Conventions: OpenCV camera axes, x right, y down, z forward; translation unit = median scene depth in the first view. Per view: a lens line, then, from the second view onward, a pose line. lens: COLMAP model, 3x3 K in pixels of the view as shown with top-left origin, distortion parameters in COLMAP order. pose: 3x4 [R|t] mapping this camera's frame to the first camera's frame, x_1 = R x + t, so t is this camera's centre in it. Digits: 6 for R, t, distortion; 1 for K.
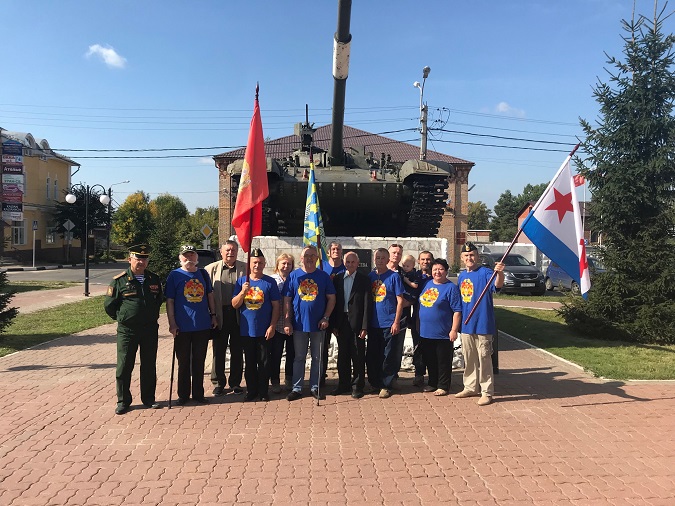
lens RADIAL K [[556.3, 0, 334.9], [0, 556.3, 250.7], [0, 0, 1]] dist [-0.013191, -0.007540]
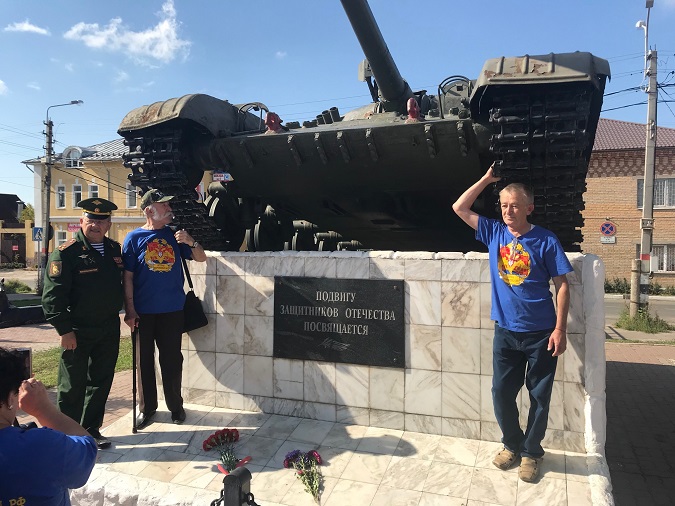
lens RADIAL K [[556.3, 0, 340.0], [0, 556.3, 251.2], [0, 0, 1]] dist [-0.013191, -0.007540]
pose [[0.914598, -0.012984, -0.404157, 0.194097], [0.002962, 0.999673, -0.025412, -0.014000], [0.404354, 0.022045, 0.914337, 0.578472]]
